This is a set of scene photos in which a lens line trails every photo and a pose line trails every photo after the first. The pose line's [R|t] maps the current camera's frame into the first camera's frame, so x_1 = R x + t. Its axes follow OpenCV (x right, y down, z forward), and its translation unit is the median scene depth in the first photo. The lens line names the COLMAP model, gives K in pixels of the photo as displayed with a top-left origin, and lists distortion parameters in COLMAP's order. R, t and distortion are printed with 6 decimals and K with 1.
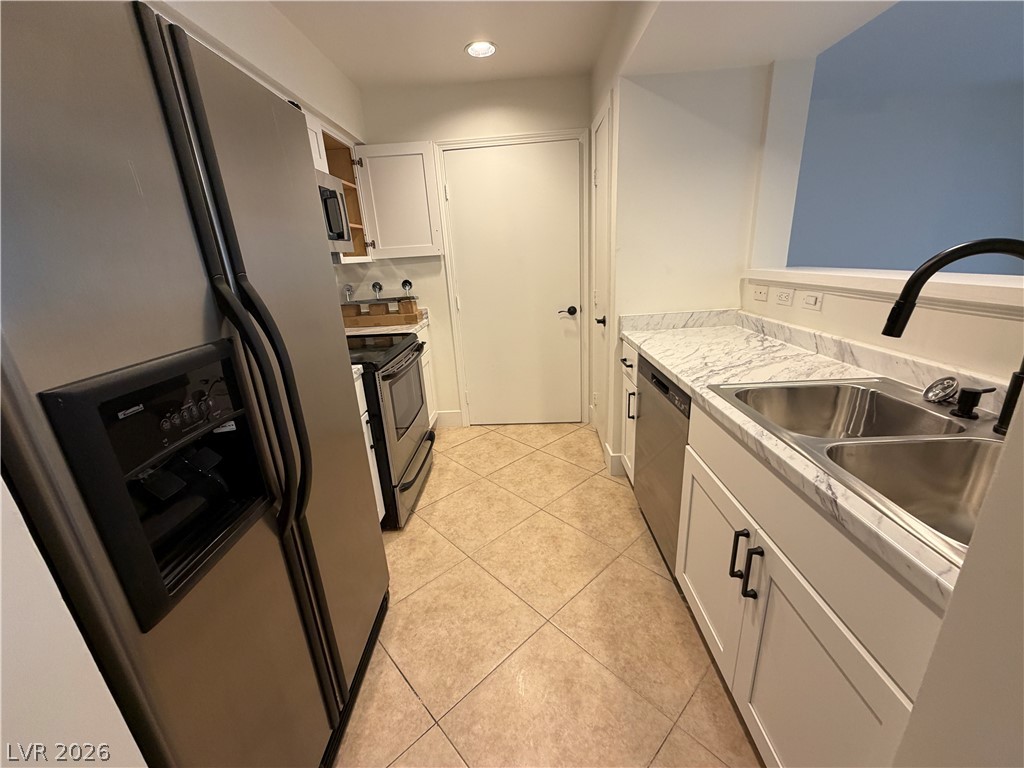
lens RADIAL K [[406.7, 0, 509.3], [0, 406.7, 384.7], [0, 0, 1]] dist [0.000271, -0.000525]
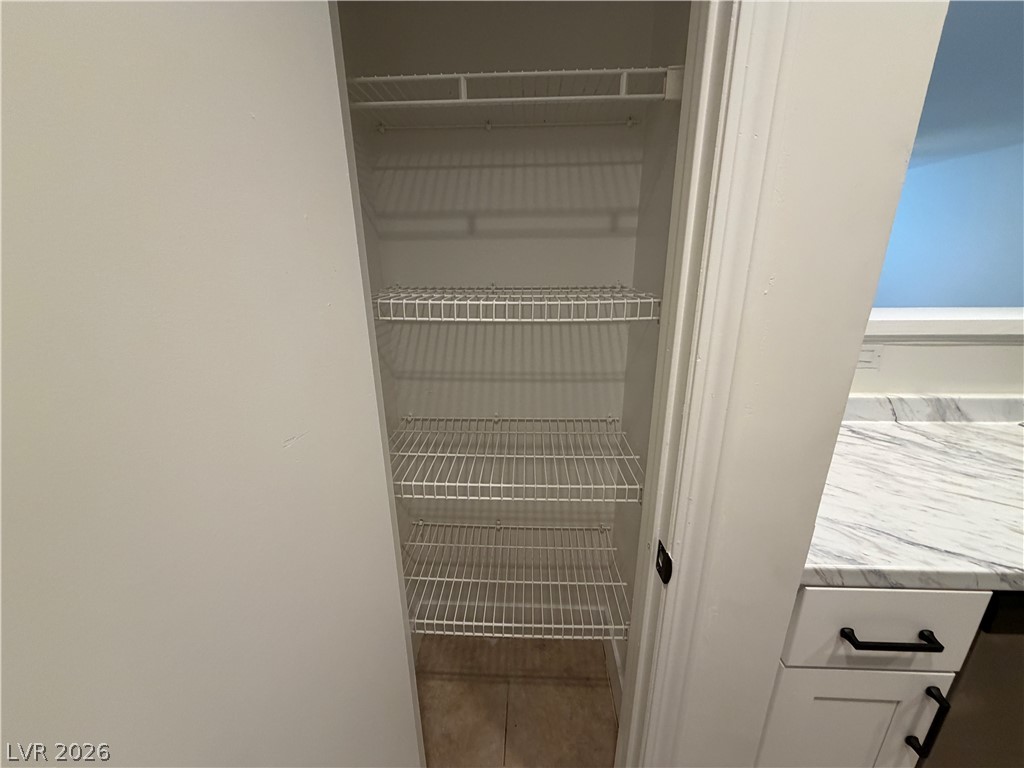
lens RADIAL K [[406.7, 0, 509.3], [0, 406.7, 384.7], [0, 0, 1]] dist [0.000271, -0.000525]
pose [[0.016593, -0.247285, 0.968801, 0.031372], [0.316154, 0.920519, 0.229547, -0.514027], [-0.948563, 0.302481, 0.093454, 1.516498]]
